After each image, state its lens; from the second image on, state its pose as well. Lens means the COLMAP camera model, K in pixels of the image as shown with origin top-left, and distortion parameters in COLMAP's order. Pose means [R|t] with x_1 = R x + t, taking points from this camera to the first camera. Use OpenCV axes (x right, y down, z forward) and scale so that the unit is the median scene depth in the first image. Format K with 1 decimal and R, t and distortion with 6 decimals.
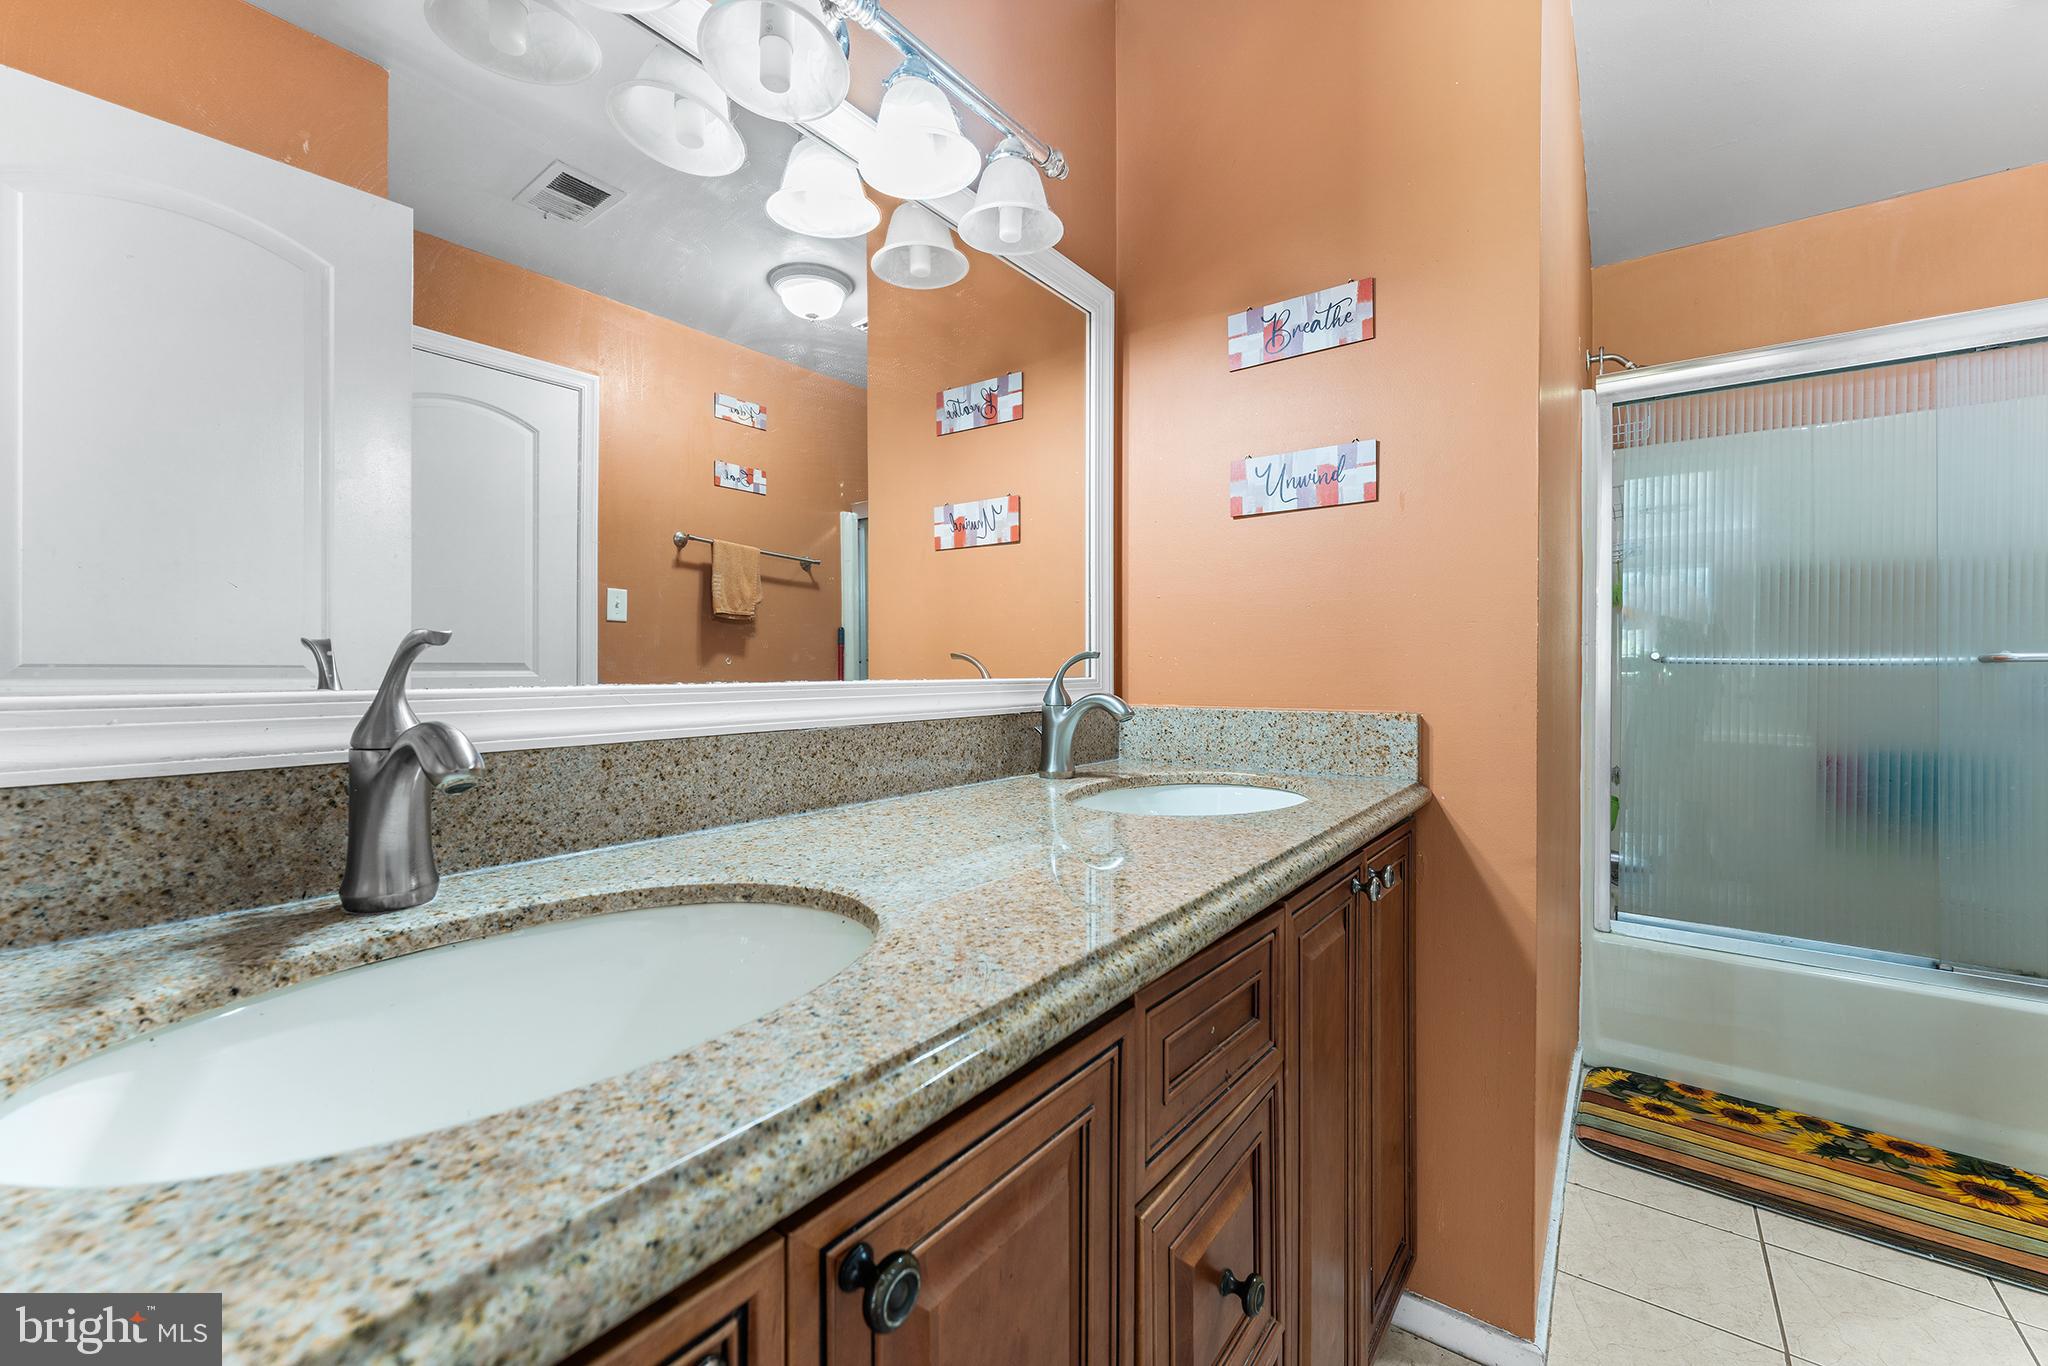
lens RADIAL K [[827.6, 0, 1020.7], [0, 827.6, 662.3], [0, 0, 1]] dist [-0.001699, -0.000051]
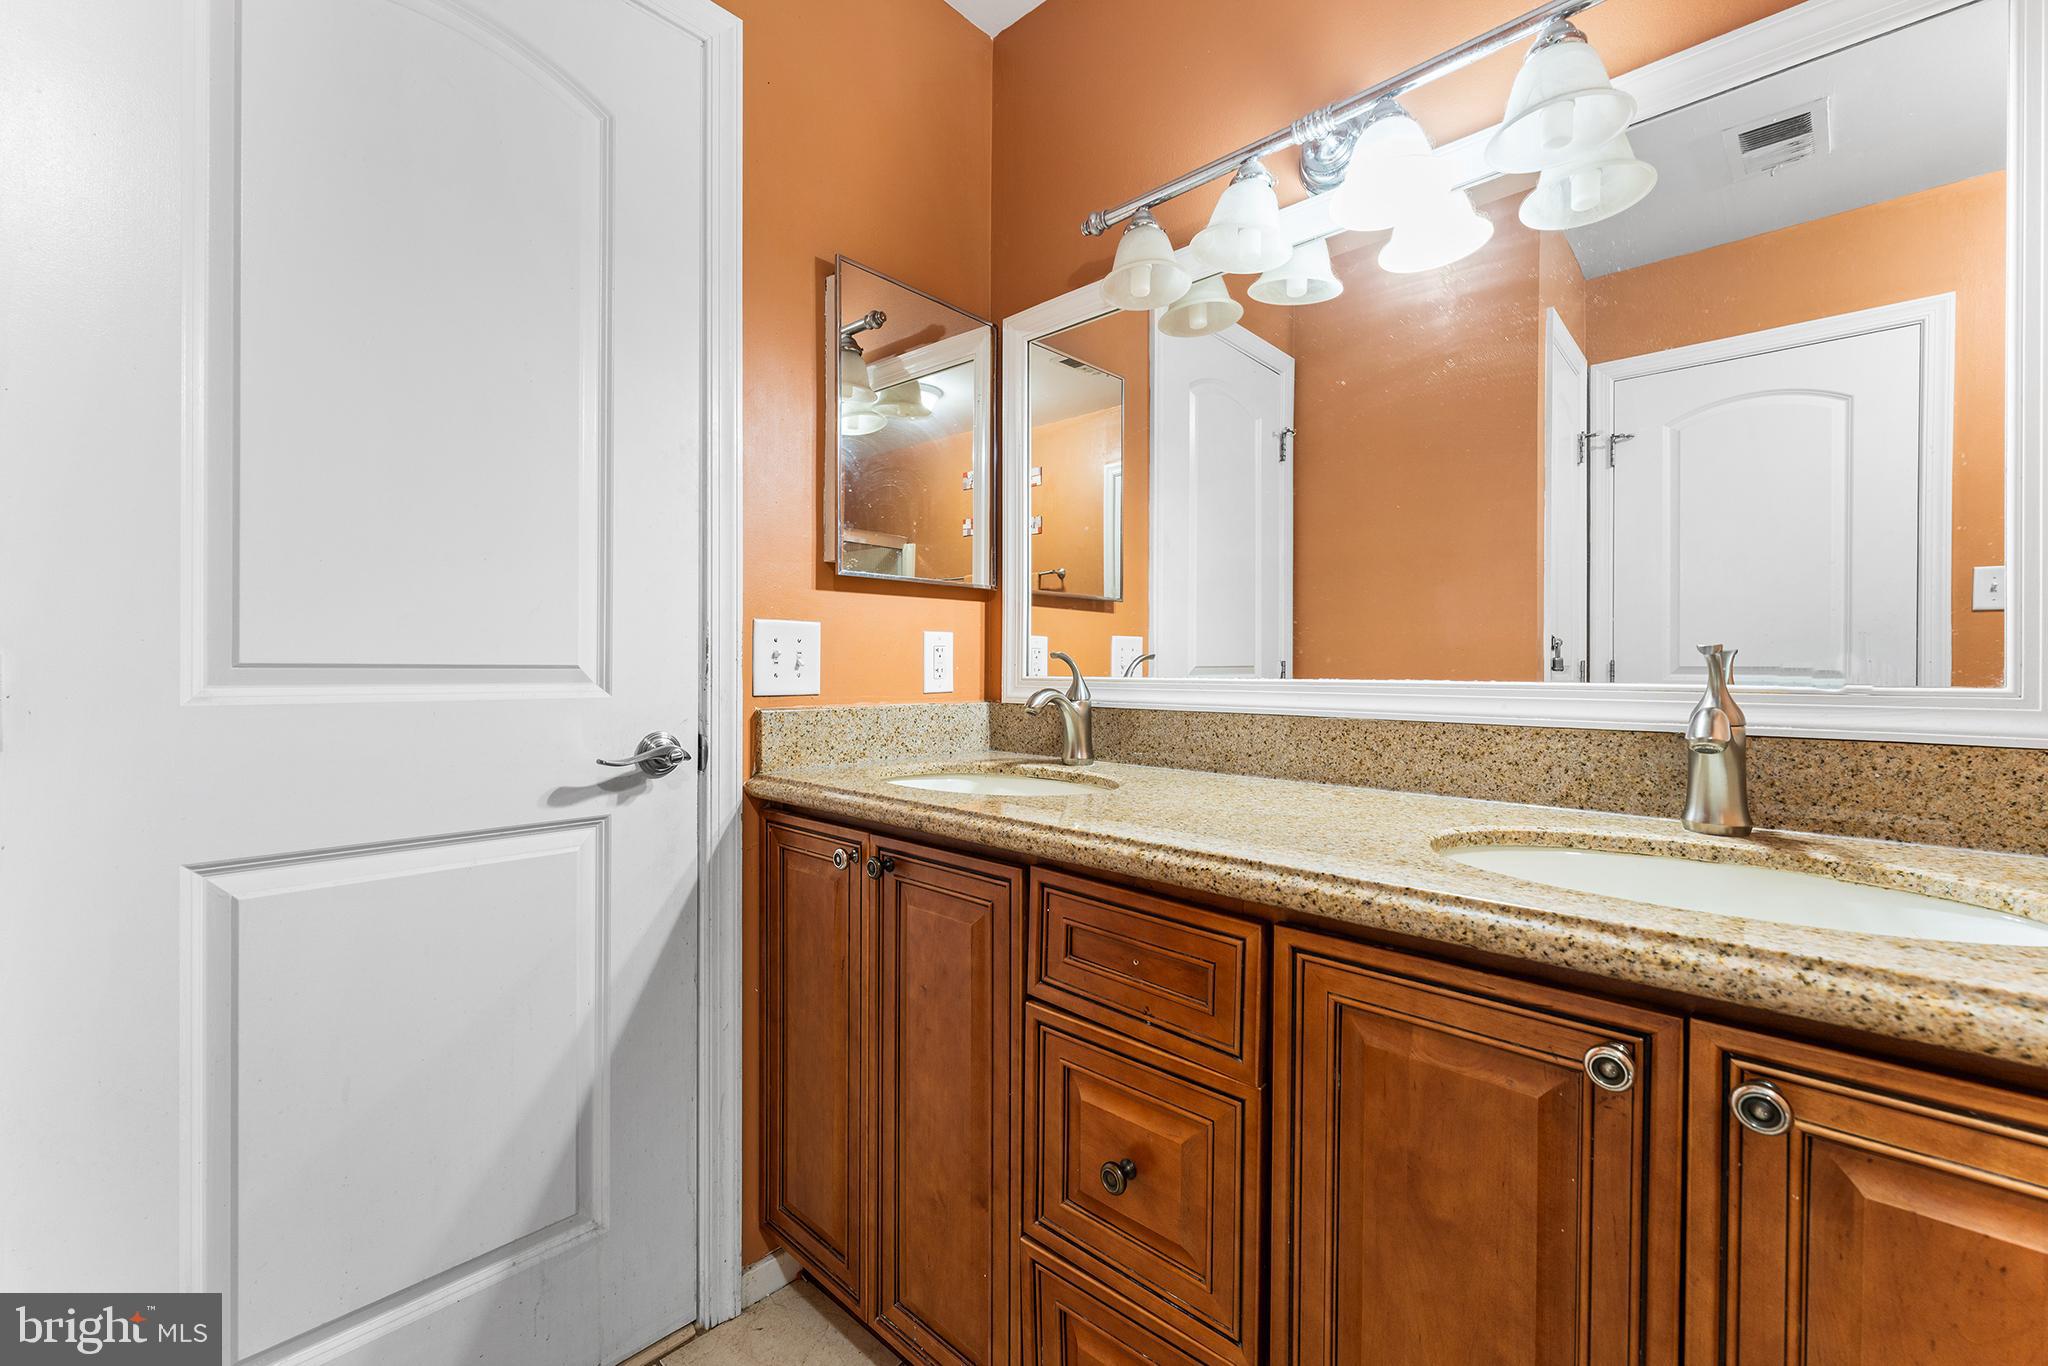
lens RADIAL K [[827.6, 0, 1018.1], [0, 827.6, 685.1], [0, 0, 1]] dist [-0.001699, -0.000051]
pose [[-0.107102, 0.018341, -0.994079, 1.012912], [-0.000702, 0.999828, 0.018523, 0.010001], [0.994248, 0.002682, -0.107070, 0.666849]]
